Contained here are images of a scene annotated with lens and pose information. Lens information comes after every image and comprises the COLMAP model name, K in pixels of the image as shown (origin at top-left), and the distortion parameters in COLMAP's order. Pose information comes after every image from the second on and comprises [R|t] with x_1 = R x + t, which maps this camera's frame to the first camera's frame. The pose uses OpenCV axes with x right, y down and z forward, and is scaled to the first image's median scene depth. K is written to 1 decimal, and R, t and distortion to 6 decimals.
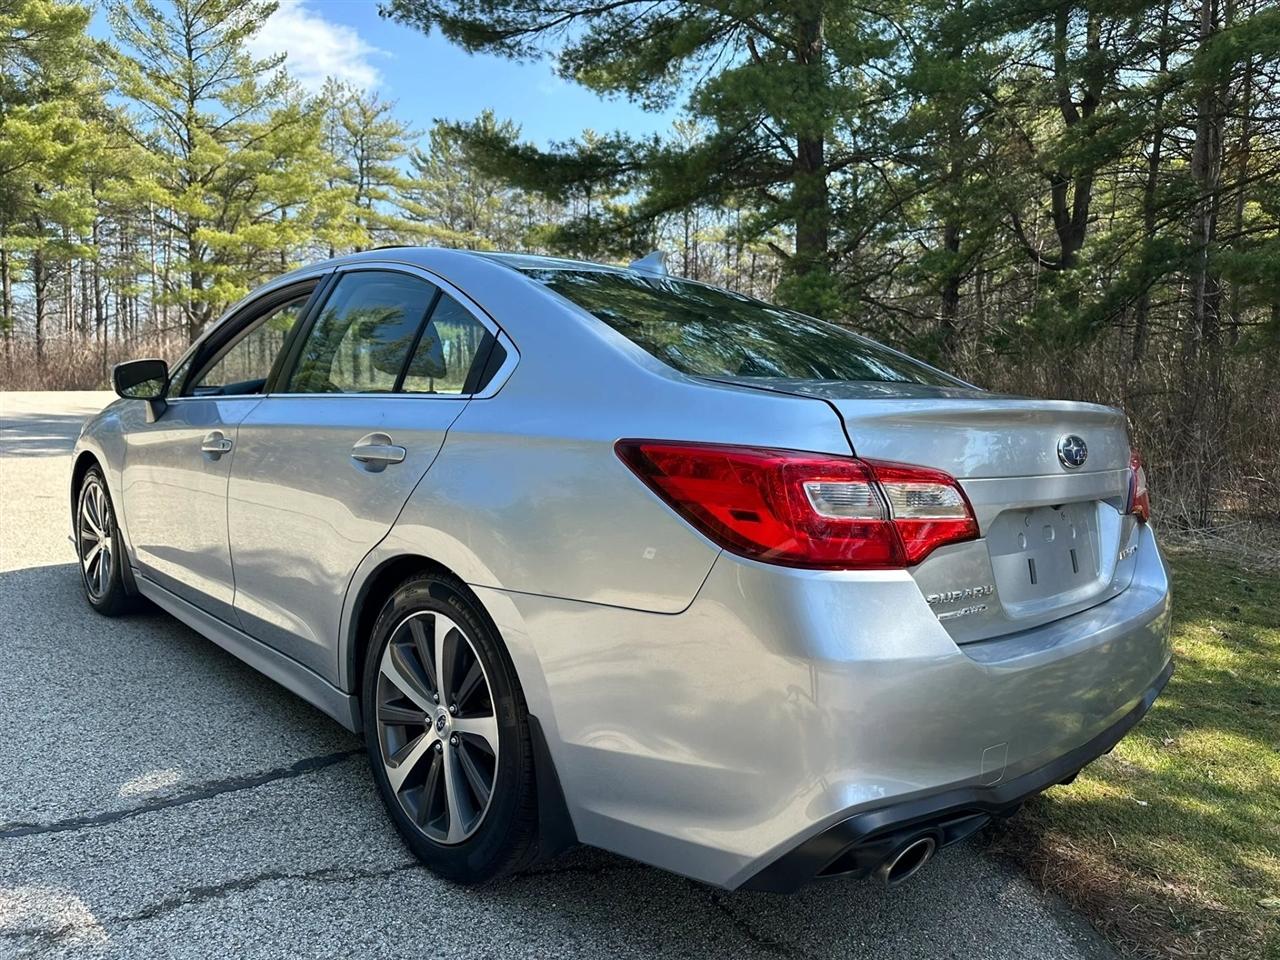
lens RADIAL K [[961.4, 0, 640.0], [0, 961.4, 480.0], [0, 0, 1]] dist [0.049476, -0.067950]
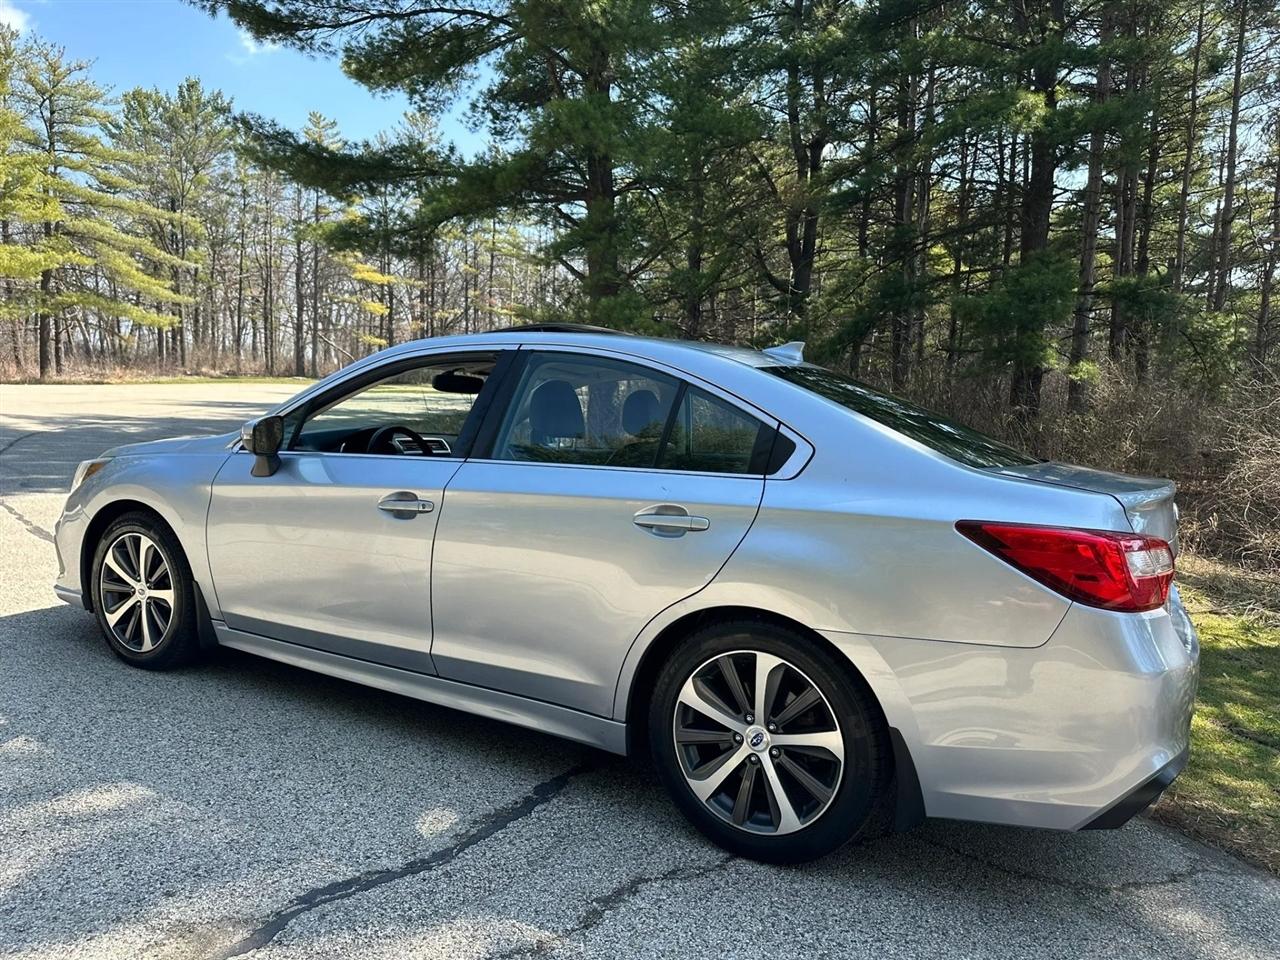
lens RADIAL K [[961.4, 0, 640.0], [0, 961.4, 480.0], [0, 0, 1]] dist [0.049476, -0.067950]
pose [[0.947631, -0.017824, 0.318870, -0.125025], [0.014127, 0.999804, 0.013904, -0.017739], [-0.319055, -0.008672, 0.947696, -0.022786]]
